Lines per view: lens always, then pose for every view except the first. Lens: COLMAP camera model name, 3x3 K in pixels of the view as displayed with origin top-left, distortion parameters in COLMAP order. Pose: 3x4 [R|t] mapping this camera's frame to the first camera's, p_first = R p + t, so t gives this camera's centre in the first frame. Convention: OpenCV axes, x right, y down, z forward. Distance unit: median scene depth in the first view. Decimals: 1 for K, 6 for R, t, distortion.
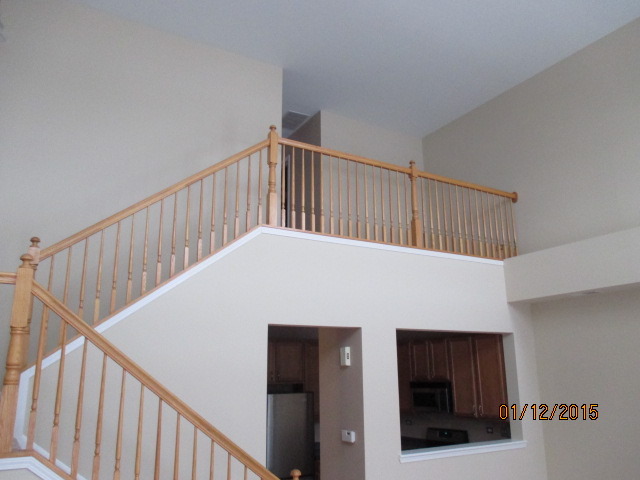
lens RADIAL K [[532.7, 0, 323.1], [0, 532.7, 239.5], [0, 0, 1]] dist [-0.026303, 0.002597]
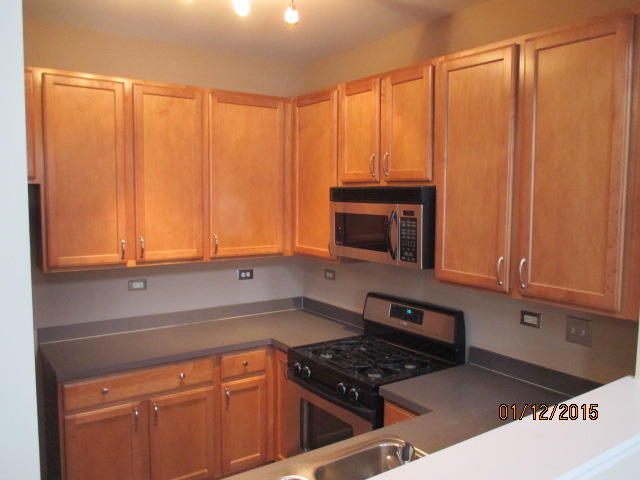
lens RADIAL K [[532.7, 0, 323.1], [0, 532.7, 239.5], [0, 0, 1]] dist [-0.026303, 0.002597]
pose [[0.997706, 0.006000, 0.067422, 0.145017], [-0.028485, 0.940786, 0.337801, 0.185814], [-0.061403, -0.338947, 0.938800, 0.669678]]
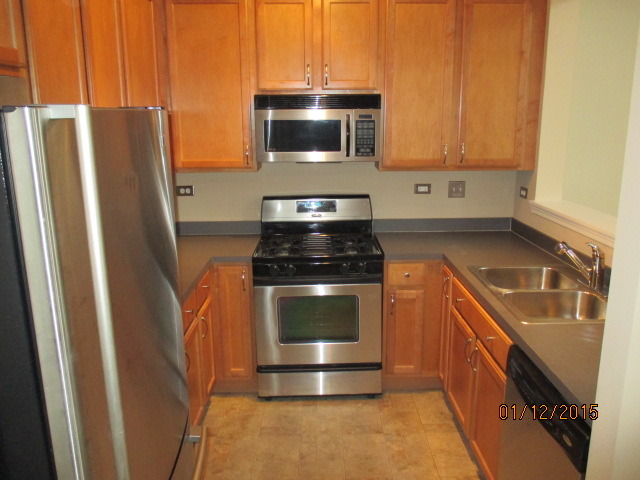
lens RADIAL K [[532.7, 0, 323.1], [0, 532.7, 239.5], [0, 0, 1]] dist [-0.026303, 0.002597]
pose [[0.504923, -0.189414, 0.842126, -0.190636], [-0.218025, 0.916003, 0.336754, 0.242068], [-0.835176, -0.353639, 0.421214, 0.818308]]
